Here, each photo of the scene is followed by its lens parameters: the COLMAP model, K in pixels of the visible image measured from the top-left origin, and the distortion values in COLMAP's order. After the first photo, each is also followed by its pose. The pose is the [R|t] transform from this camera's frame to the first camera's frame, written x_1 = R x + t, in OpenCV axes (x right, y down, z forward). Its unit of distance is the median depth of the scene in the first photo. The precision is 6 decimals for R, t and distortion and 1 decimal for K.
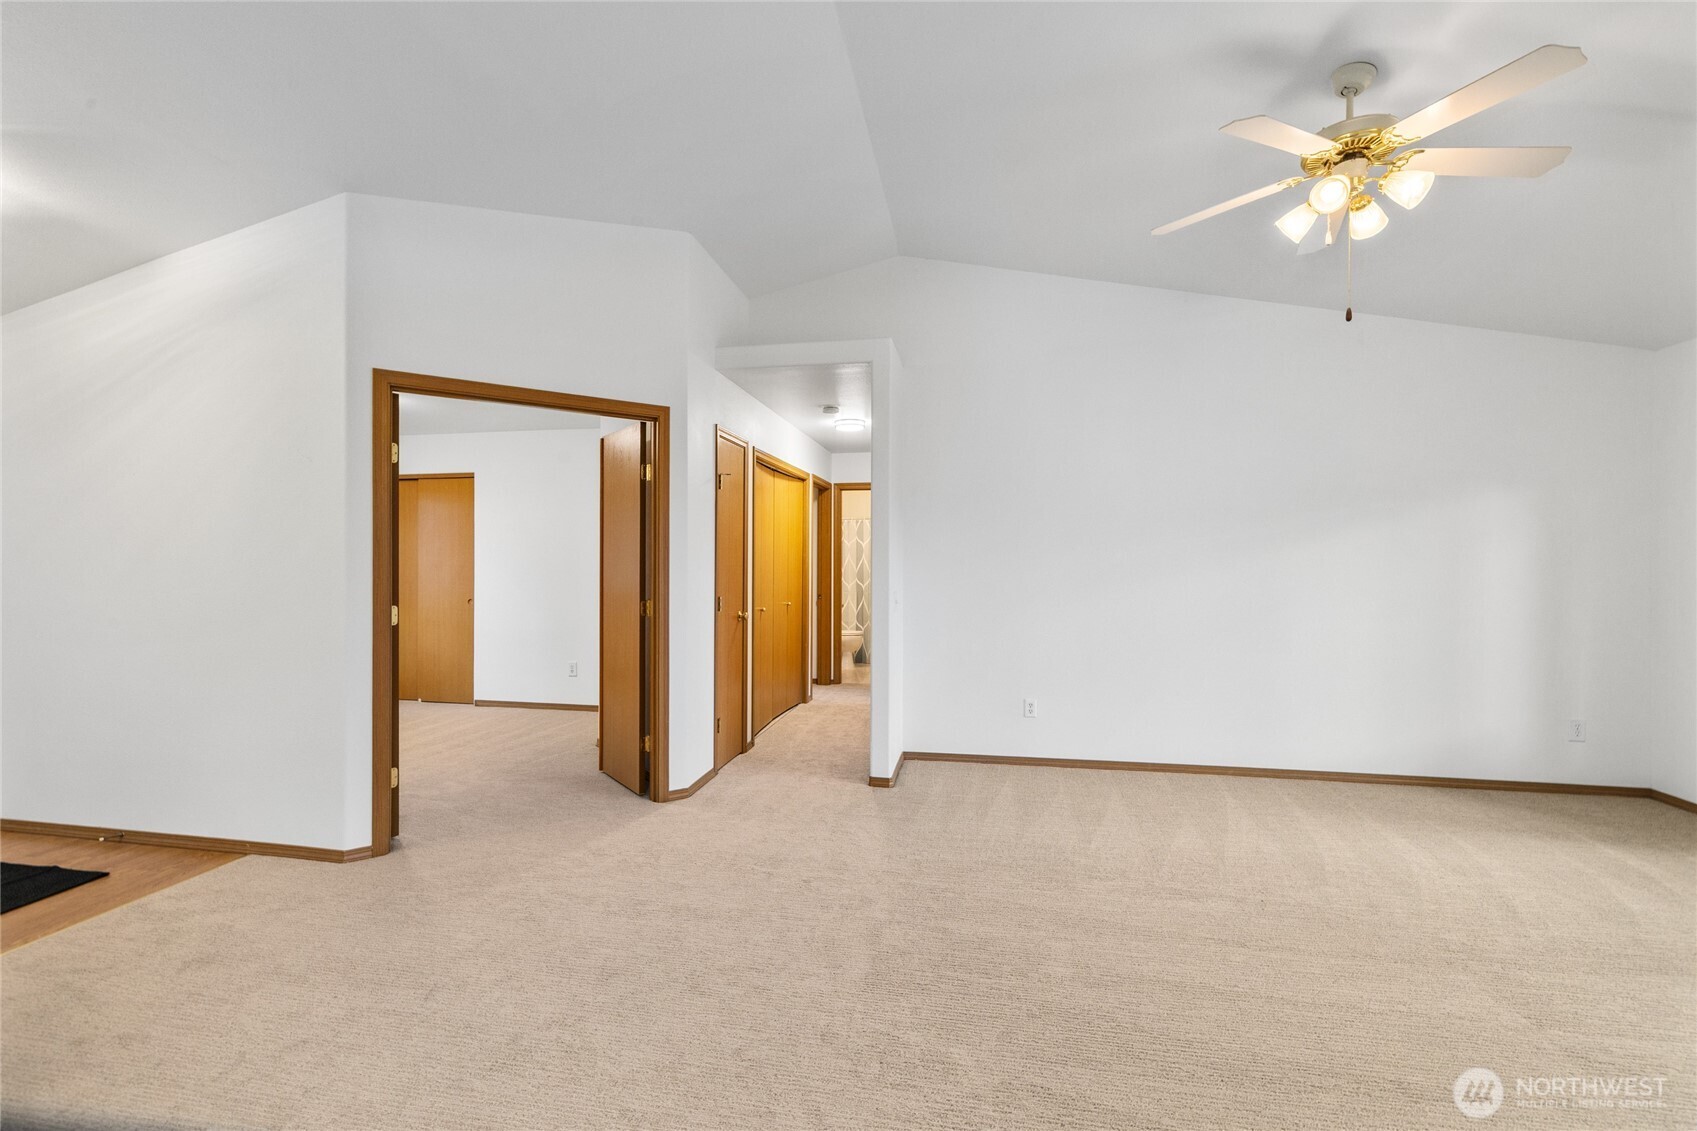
lens RADIAL K [[729.5, 0, 837.9], [0, 729.5, 567.6], [0, 0, 1]] dist [0.003516, -0.000868]
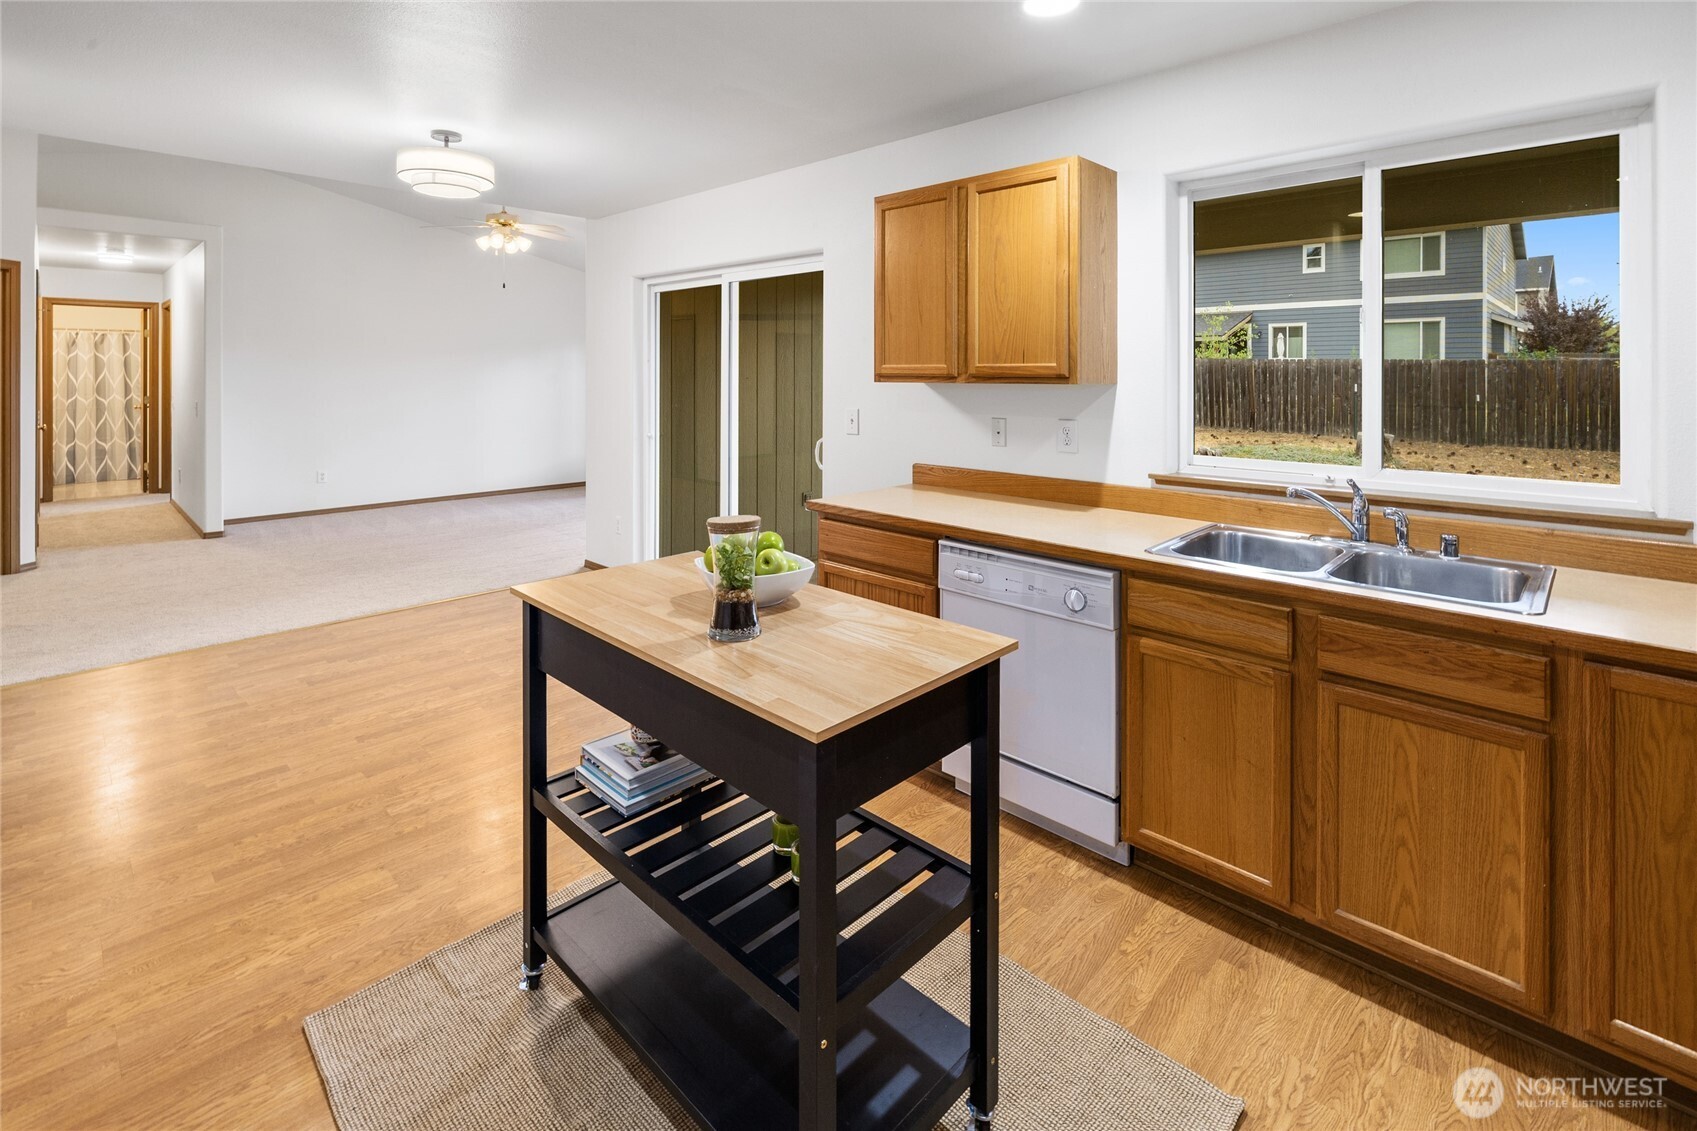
lens RADIAL K [[800.8, 0, 867.2], [0, 800.8, 374.3], [0, 0, 1]] dist [0.002254, 0.000429]
pose [[0.542791, -0.003323, 0.839861, -0.600596], [0.000684, 0.999994, 0.003515, -0.028498], [-0.839868, -0.001333, 0.542790, -0.986729]]
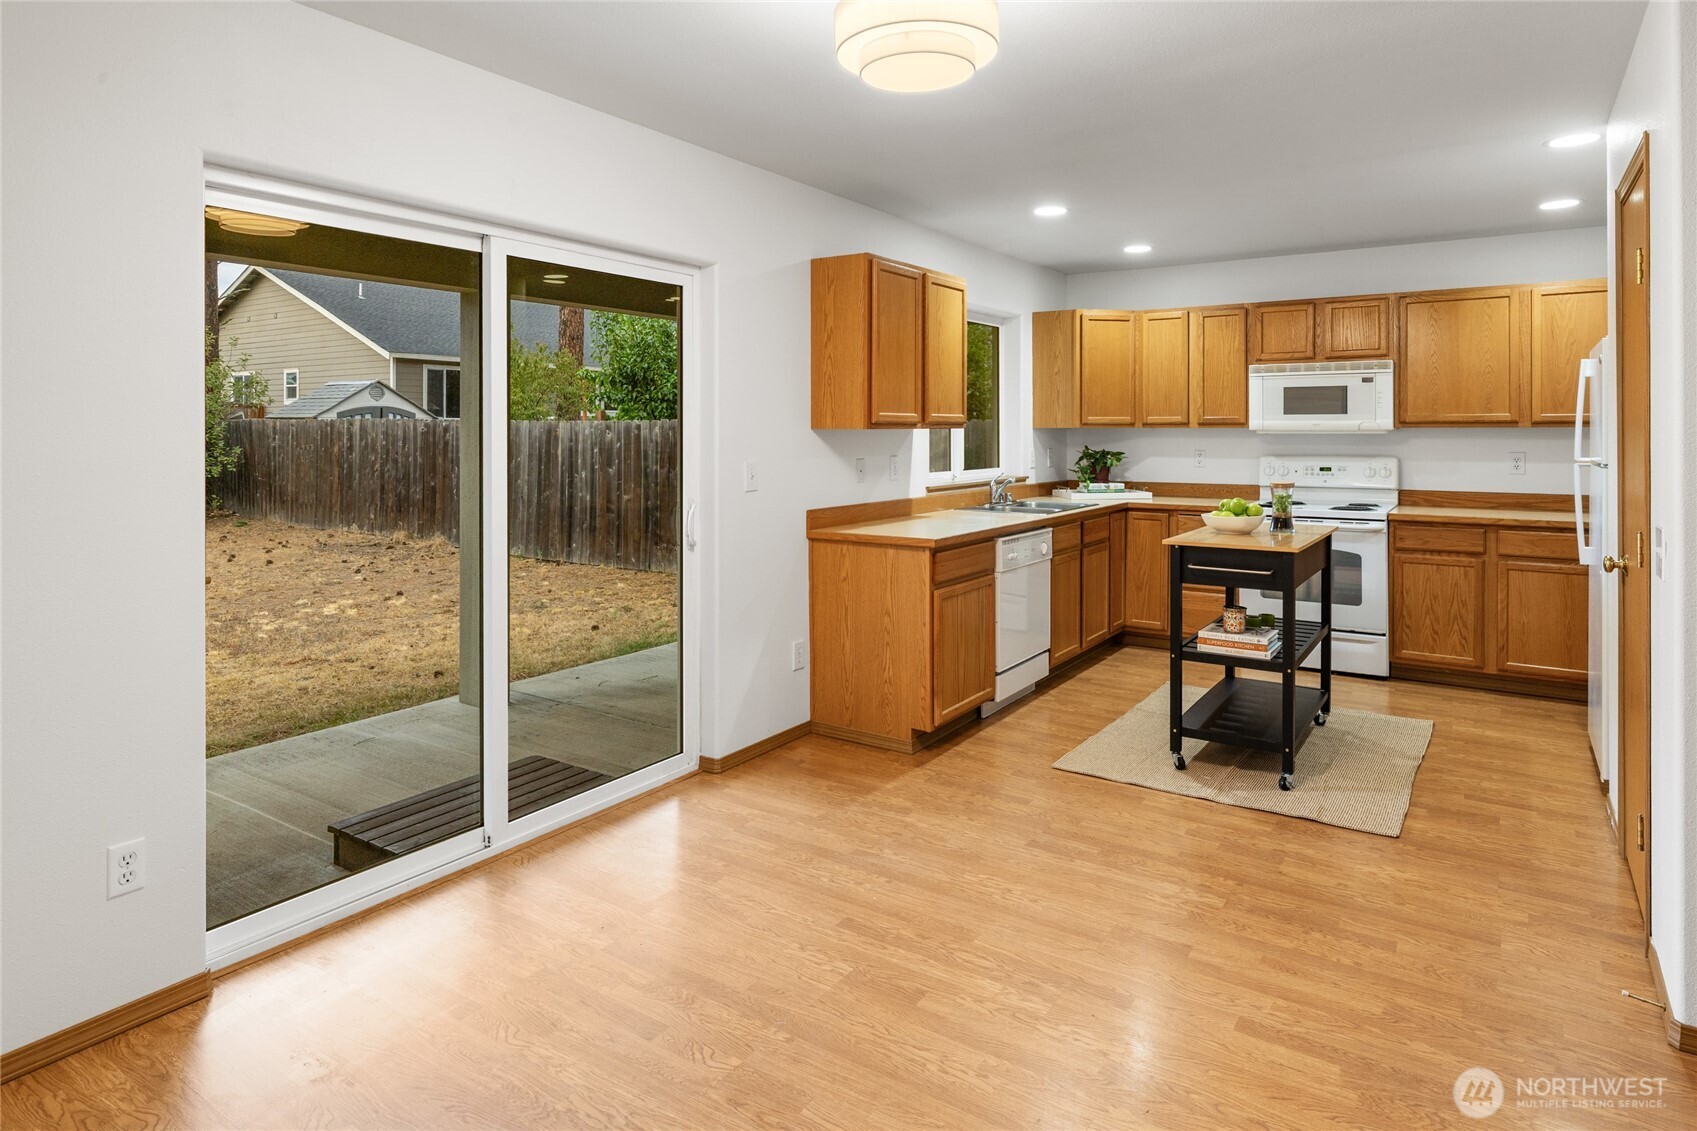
lens RADIAL K [[949.7, 0, 866.8], [0, 949.7, 441.8], [0, 0, 1]] dist [-0.005192, -0.001382]
pose [[-0.923250, -0.005070, 0.384166, -0.291258], [0.000801, 0.999885, 0.015121, -0.019347], [-0.384199, 0.014268, -0.923140, 0.419199]]
